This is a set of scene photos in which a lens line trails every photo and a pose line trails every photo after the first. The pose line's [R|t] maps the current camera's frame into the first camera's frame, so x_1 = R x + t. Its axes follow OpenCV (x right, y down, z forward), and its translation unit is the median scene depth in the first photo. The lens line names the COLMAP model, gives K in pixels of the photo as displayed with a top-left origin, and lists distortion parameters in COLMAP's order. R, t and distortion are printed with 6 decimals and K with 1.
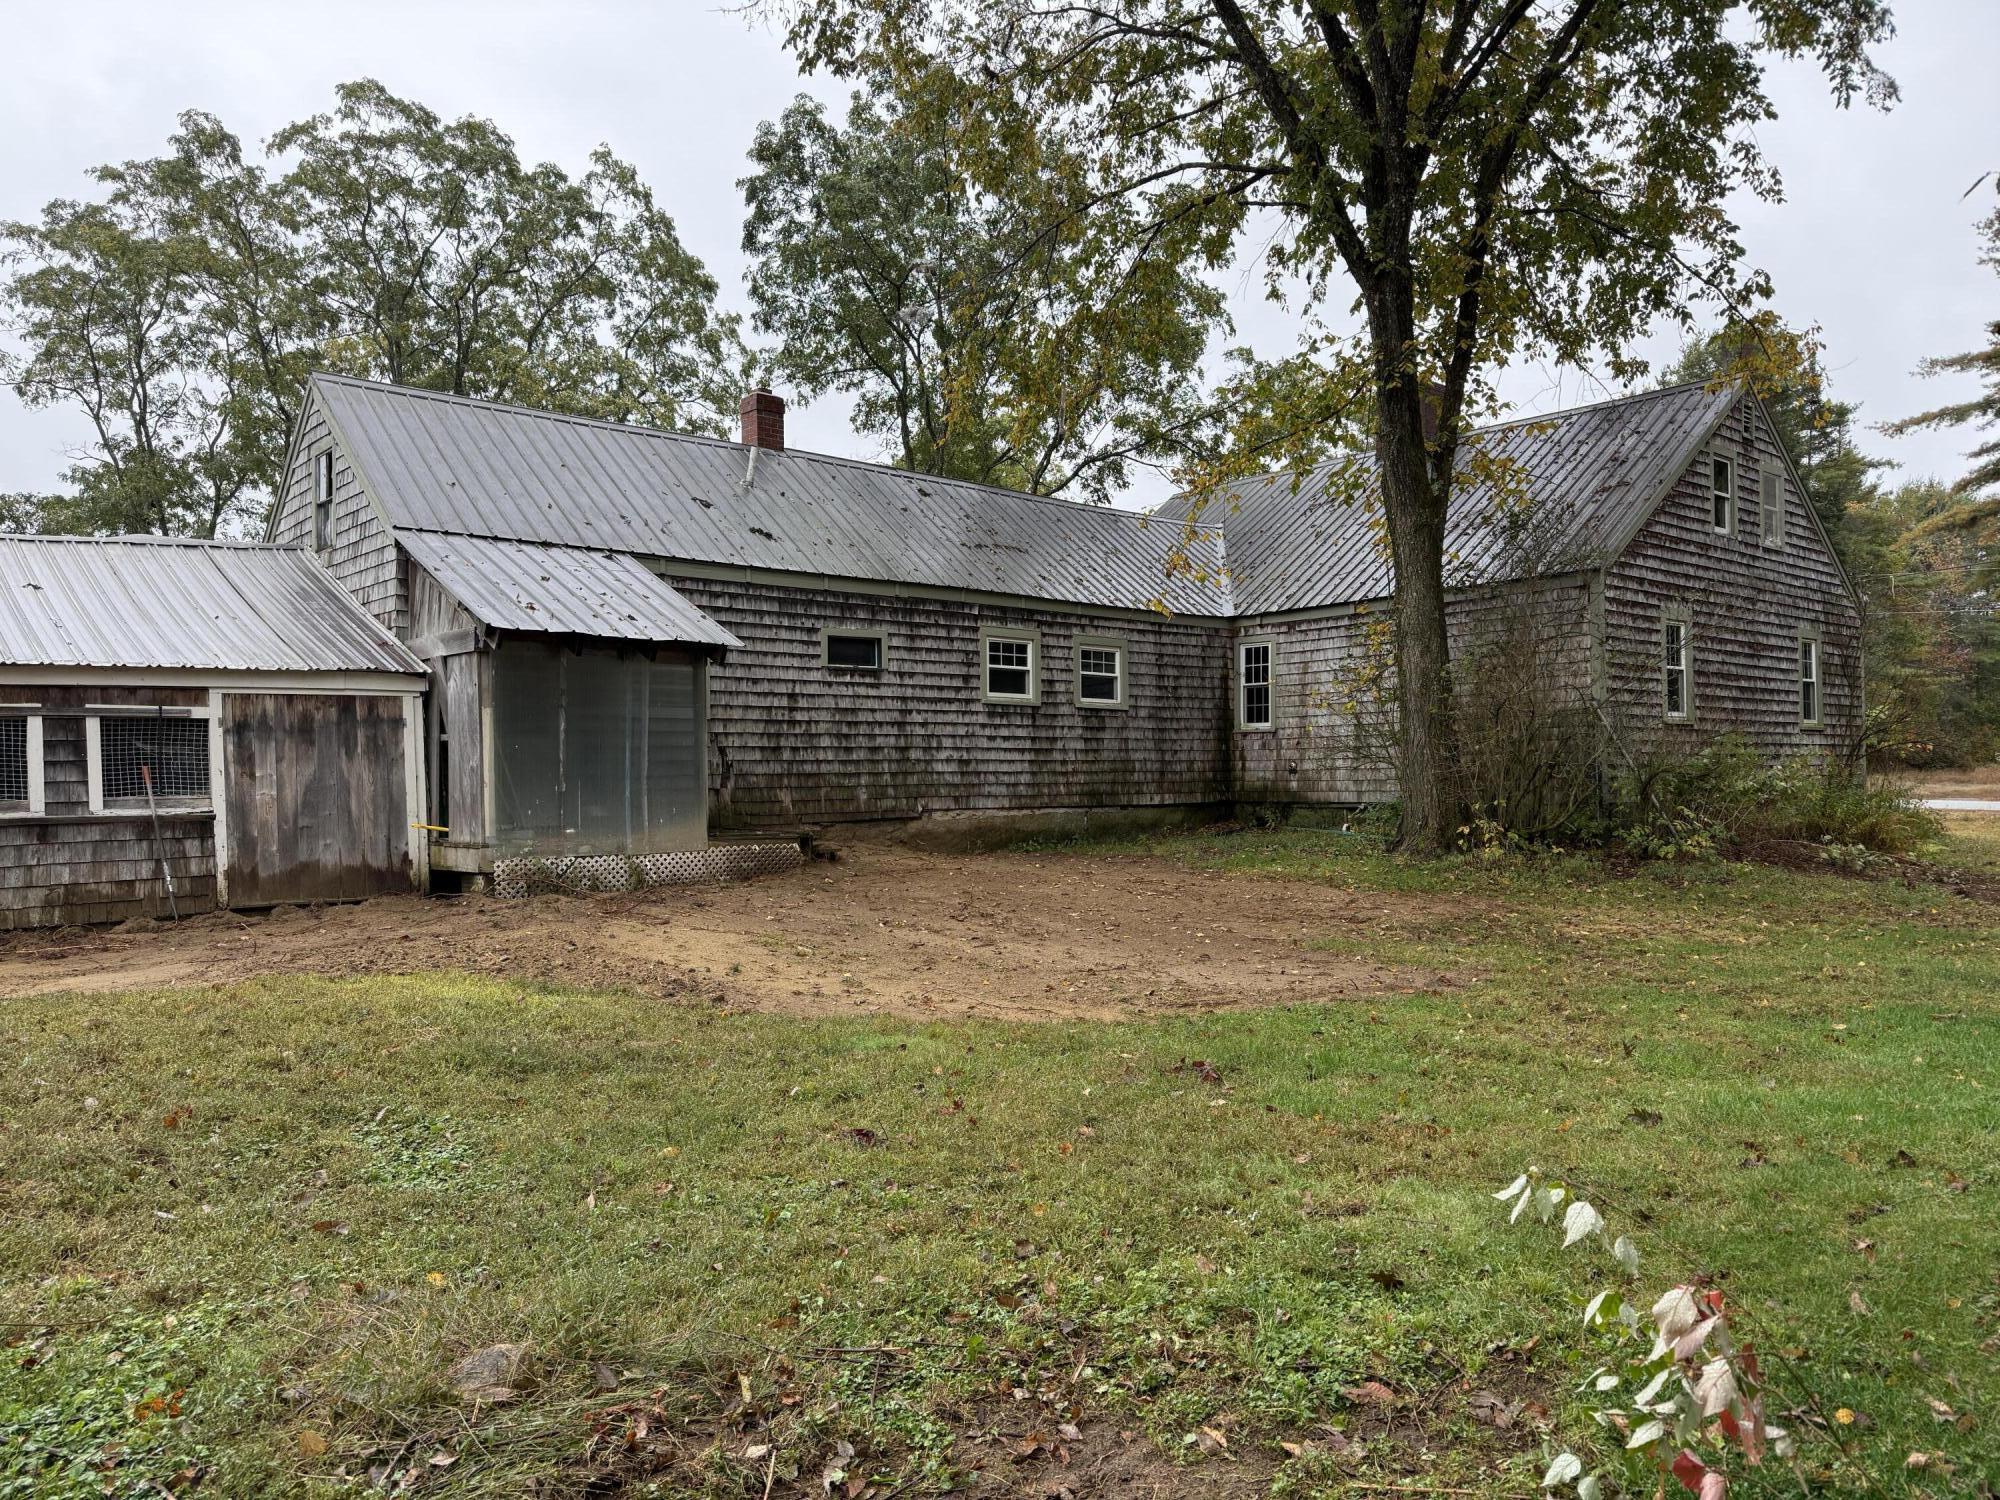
lens RADIAL K [[1381.8, 0, 1000.0], [0, 1381.8, 750.0], [0, 0, 1]] dist [0.140305, -0.152656]
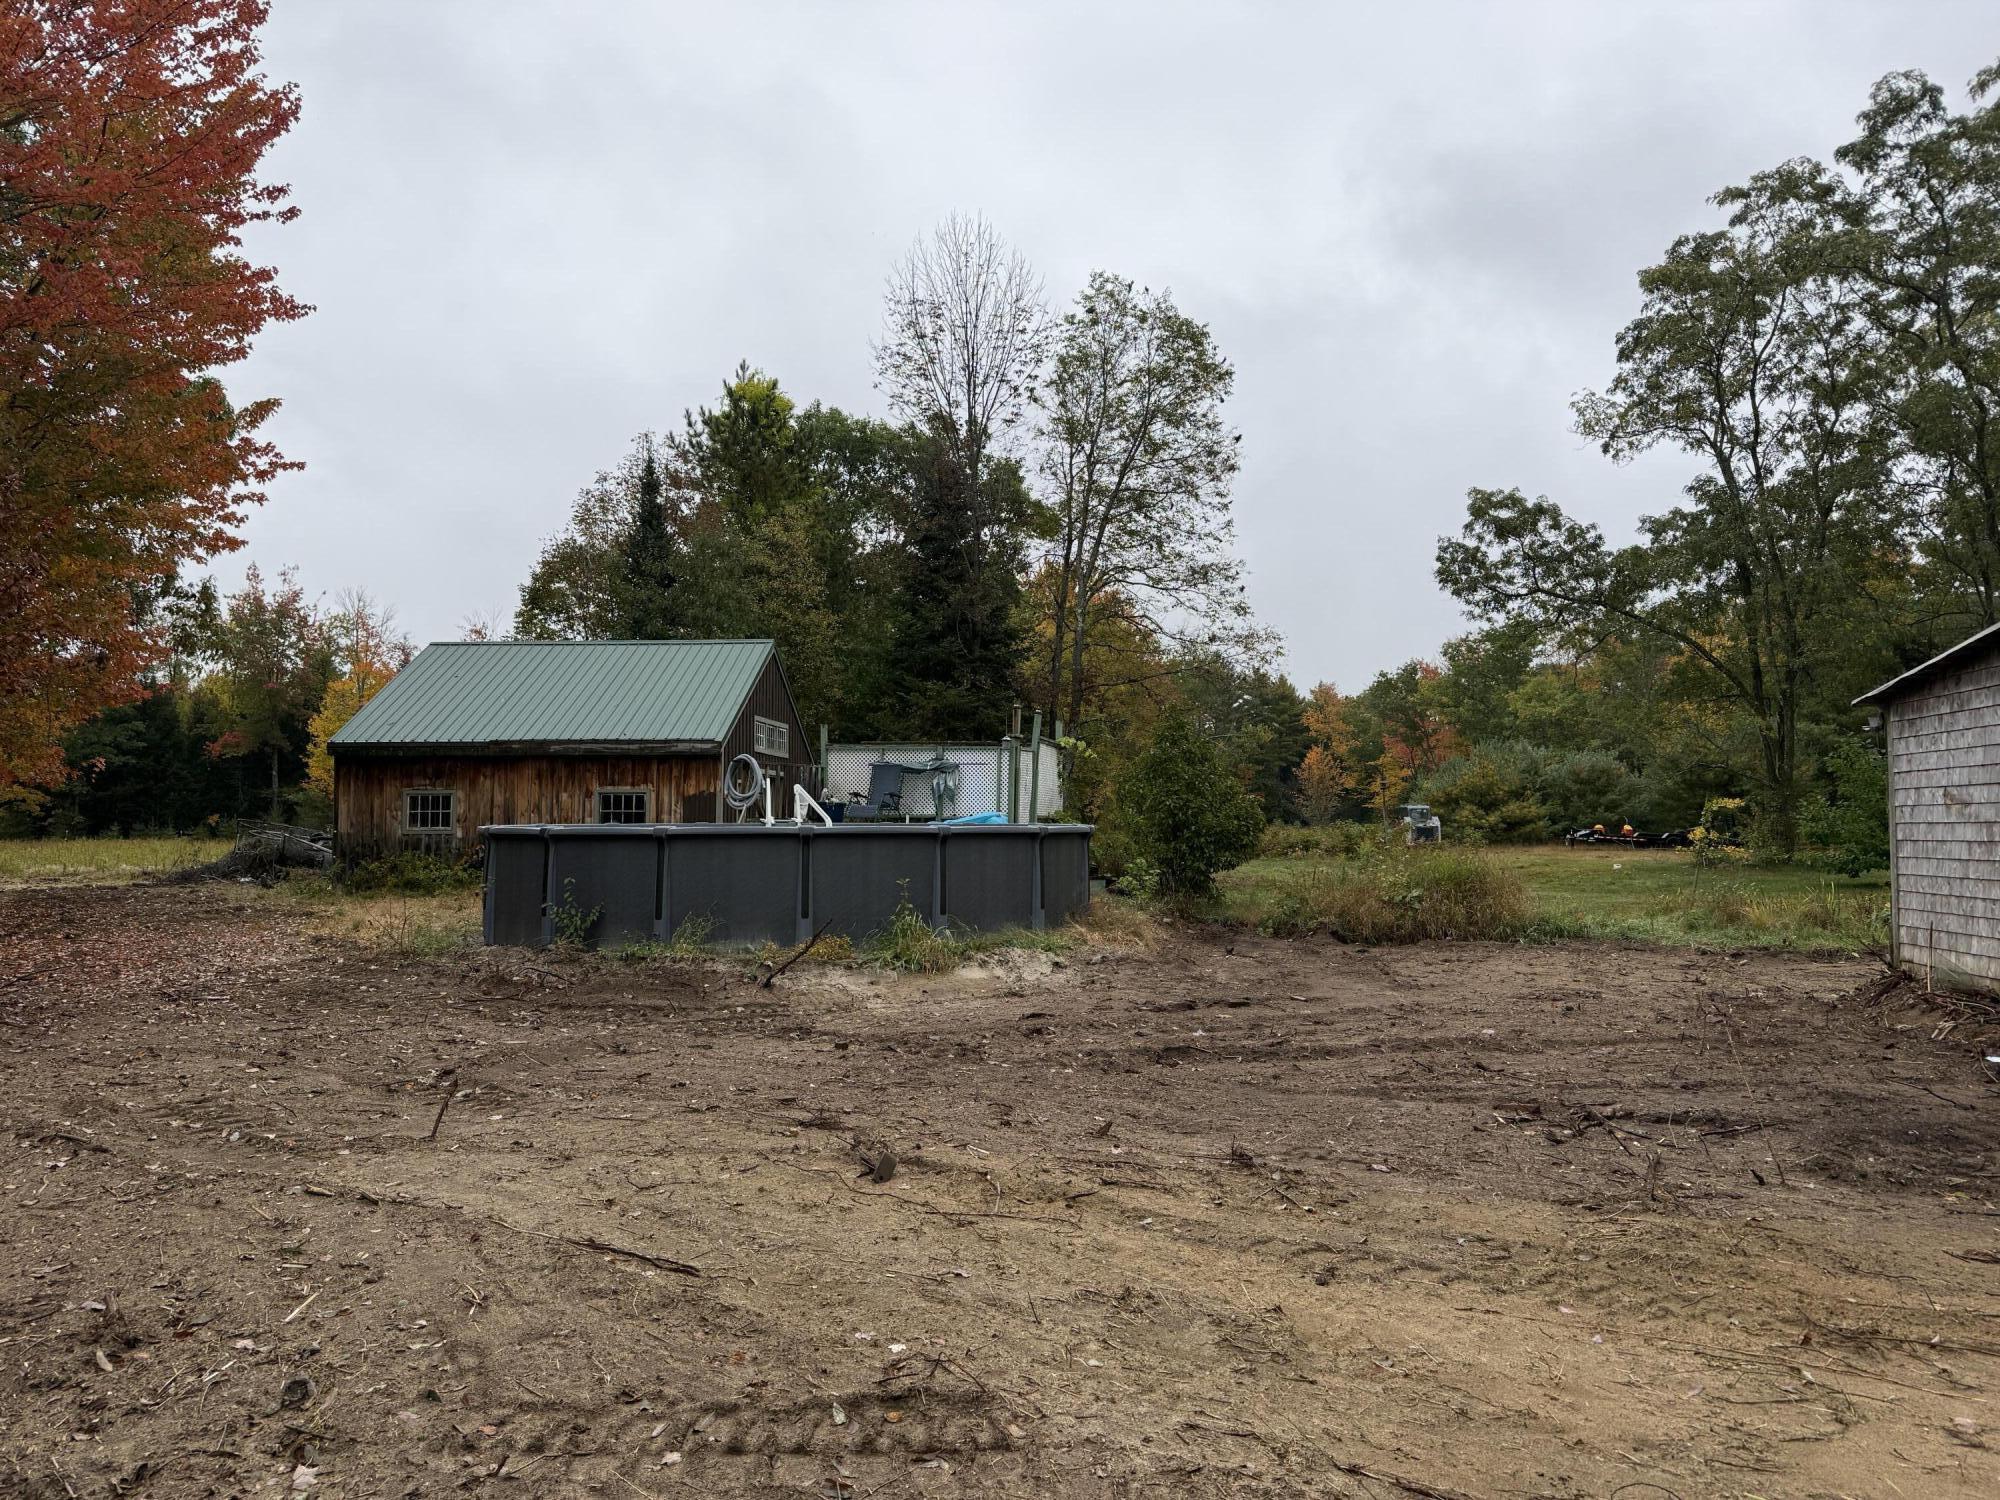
lens RADIAL K [[1427.8, 0, 1000.0], [0, 1427.8, 750.0], [0, 0, 1]] dist [0.004250, -0.001890]
pose [[0.664073, -0.028531, -0.747123, -0.570497], [0.002329, 0.999346, -0.036093, -0.010113], [0.747664, 0.022229, 0.663705, 0.042724]]
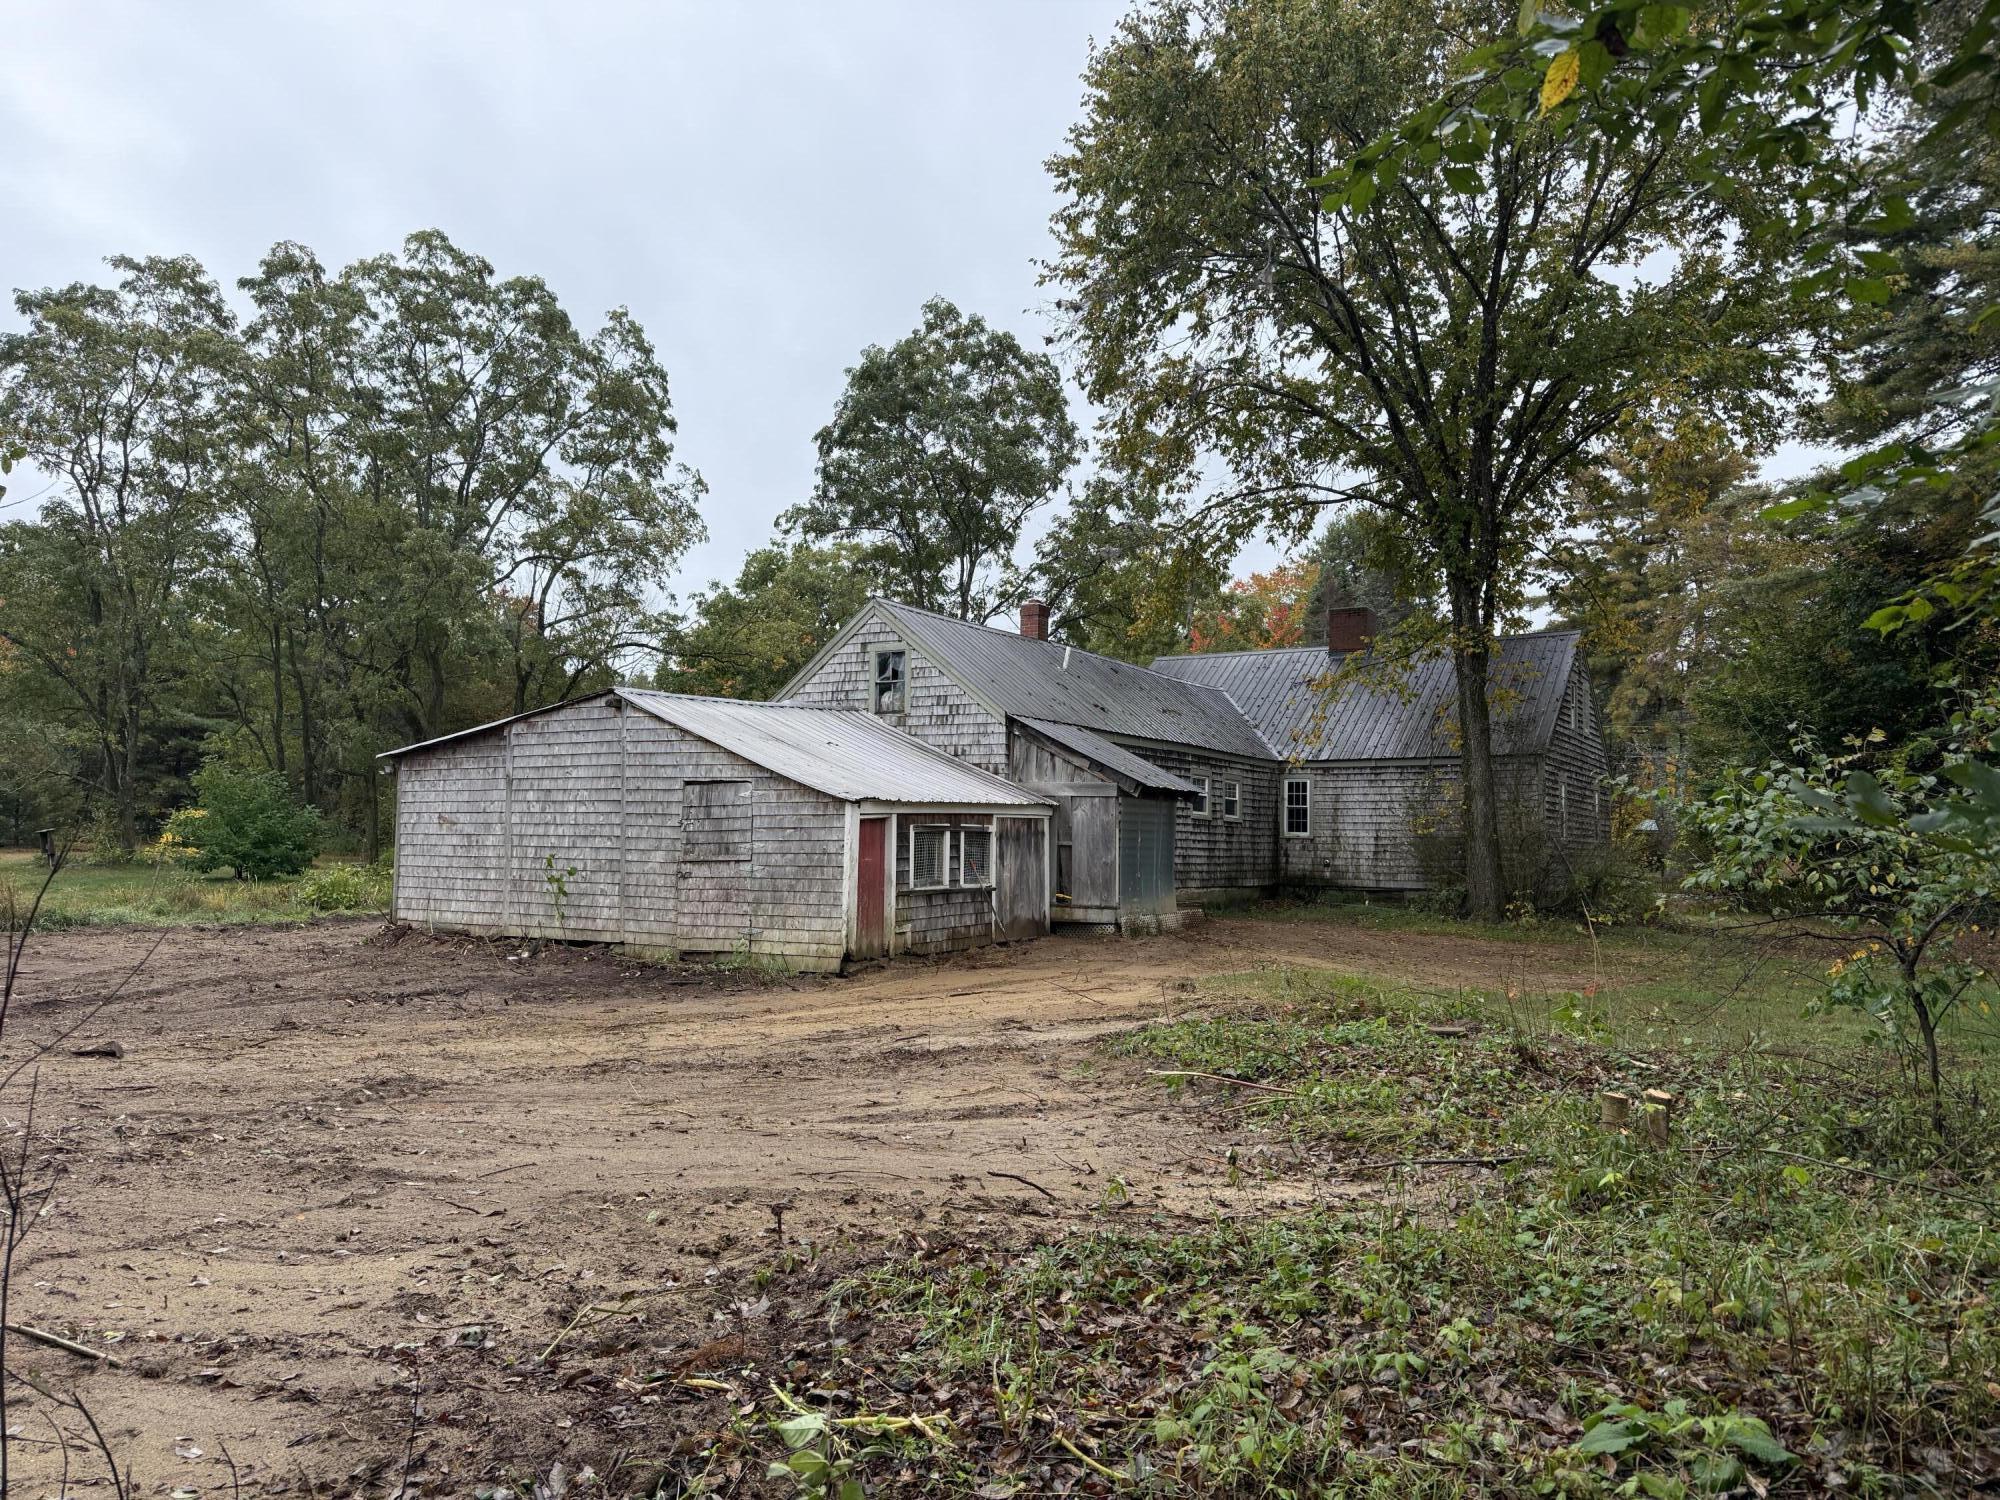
lens RADIAL K [[1381.8, 0, 1000.0], [0, 1381.8, 750.0], [0, 0, 1]] dist [0.140305, -0.152656]
pose [[0.952751, 0.046443, 0.300180, -0.705204], [-0.031609, 0.998036, -0.054086, -0.020355], [-0.302103, 0.042042, 0.952348, -0.415326]]
